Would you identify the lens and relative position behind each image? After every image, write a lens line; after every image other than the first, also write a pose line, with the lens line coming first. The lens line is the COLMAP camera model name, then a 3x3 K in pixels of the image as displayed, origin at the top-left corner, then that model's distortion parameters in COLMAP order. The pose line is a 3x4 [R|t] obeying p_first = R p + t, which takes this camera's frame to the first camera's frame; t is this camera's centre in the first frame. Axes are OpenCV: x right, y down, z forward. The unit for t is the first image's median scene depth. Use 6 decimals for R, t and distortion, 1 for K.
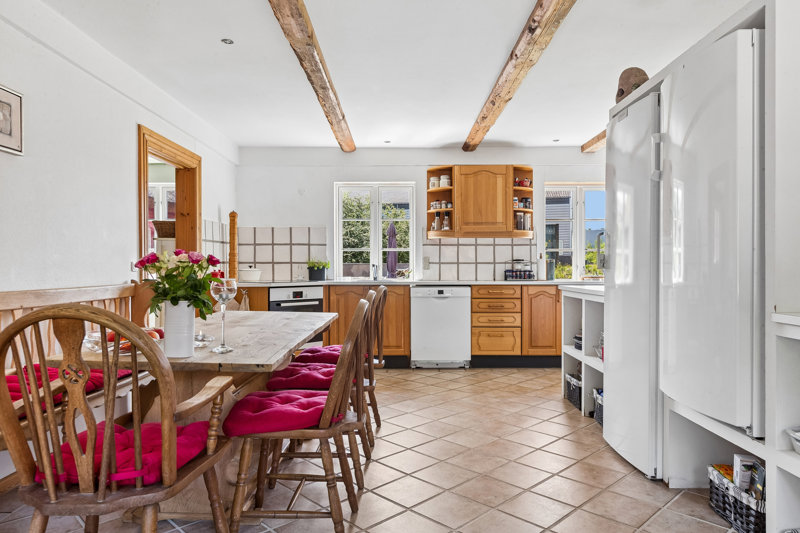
lens RADIAL K [[529.5, 0, 400.0], [0, 529.5, 266.5], [0, 0, 1]] dist [-0.000338, -0.000685]
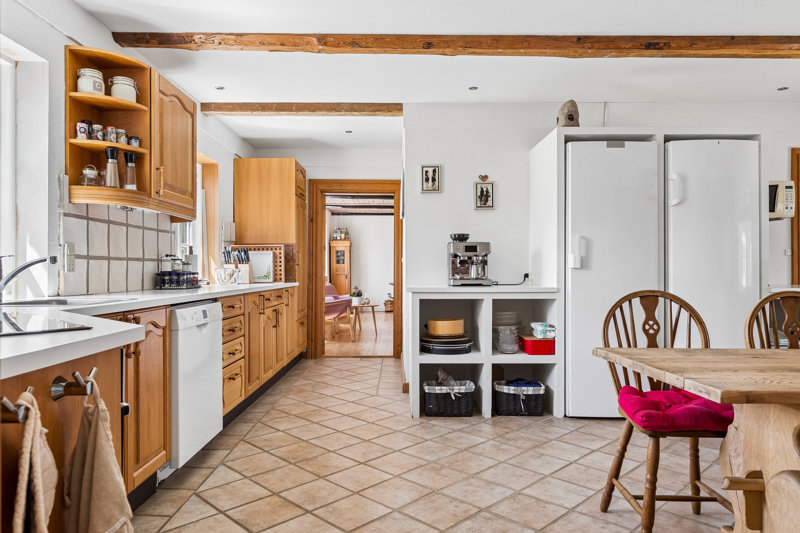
lens RADIAL K [[529.5, 0, 400.0], [0, 529.5, 266.5], [0, 0, 1]] dist [-0.000338, -0.000685]
pose [[-0.003870, 0.008629, 0.999955, -0.402731], [0.007894, 0.999932, -0.008598, 0.008313], [-0.999961, 0.007860, -0.003937, 0.744078]]
